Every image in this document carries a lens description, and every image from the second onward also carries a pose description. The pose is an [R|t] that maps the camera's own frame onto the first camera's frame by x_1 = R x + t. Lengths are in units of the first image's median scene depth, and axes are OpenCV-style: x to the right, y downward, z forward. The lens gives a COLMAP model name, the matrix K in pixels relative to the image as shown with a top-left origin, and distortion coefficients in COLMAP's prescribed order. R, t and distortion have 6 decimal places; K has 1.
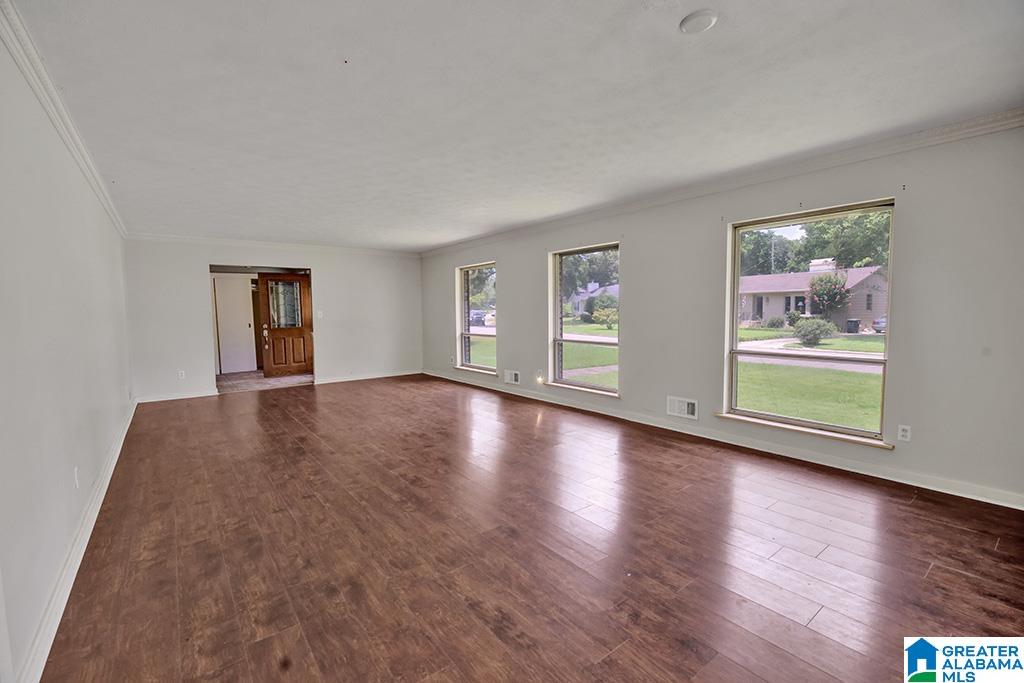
lens RADIAL K [[446.1, 0, 515.6], [0, 446.1, 334.3], [0, 0, 1]] dist [-0.010238, -0.000868]
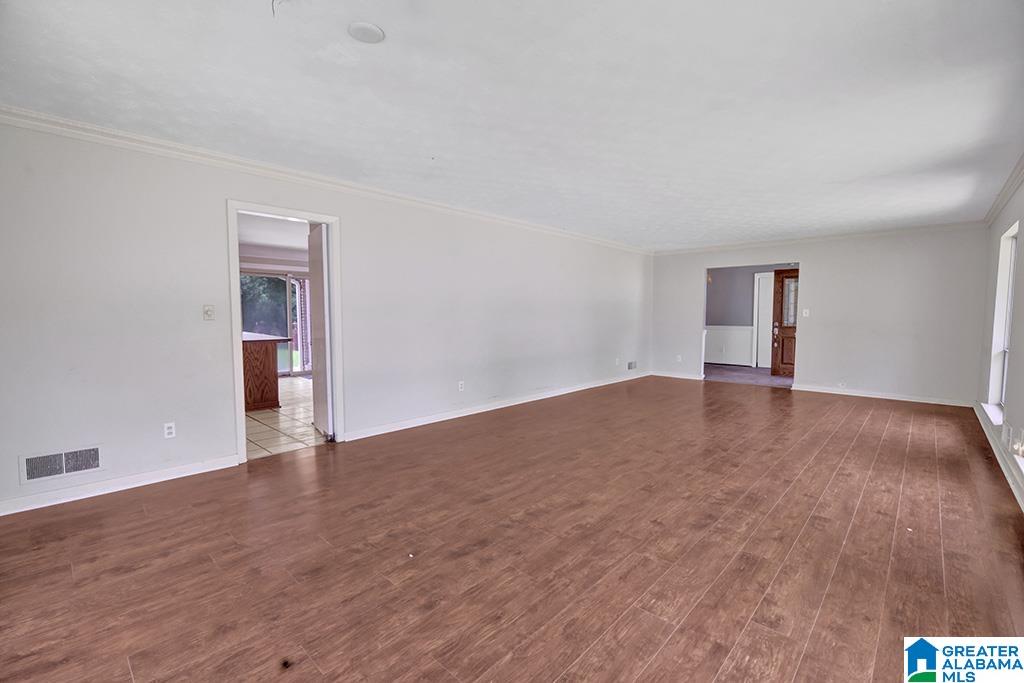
lens RADIAL K [[446.1, 0, 514.9], [0, 446.1, 344.4], [0, 0, 1]] dist [-0.010238, -0.000868]
pose [[0.155449, 0.086429, -0.984056, 0.782394], [-0.058524, 0.995221, 0.078165, -0.039428], [0.986109, 0.045441, 0.159764, 0.618668]]
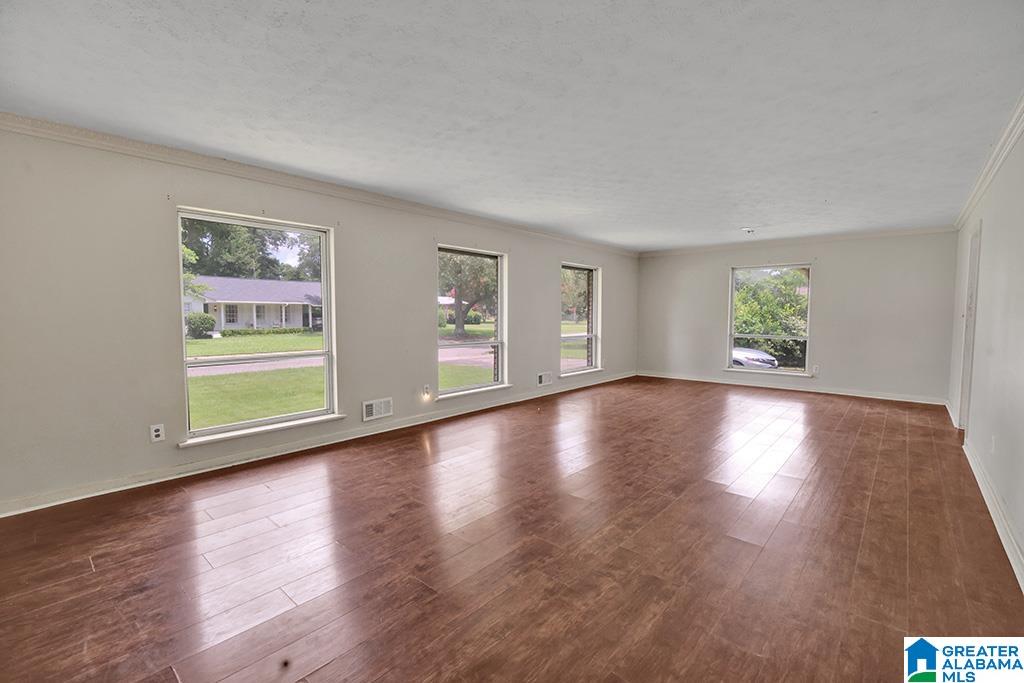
lens RADIAL K [[446.1, 0, 510.8], [0, 446.1, 342.4], [0, 0, 1]] dist [-0.010238, -0.000868]
pose [[-0.177856, -0.055826, 0.982472, -1.328888], [0.056690, 0.996150, 0.066866, -0.075982], [-0.982422, 0.067589, -0.174007, 1.716858]]
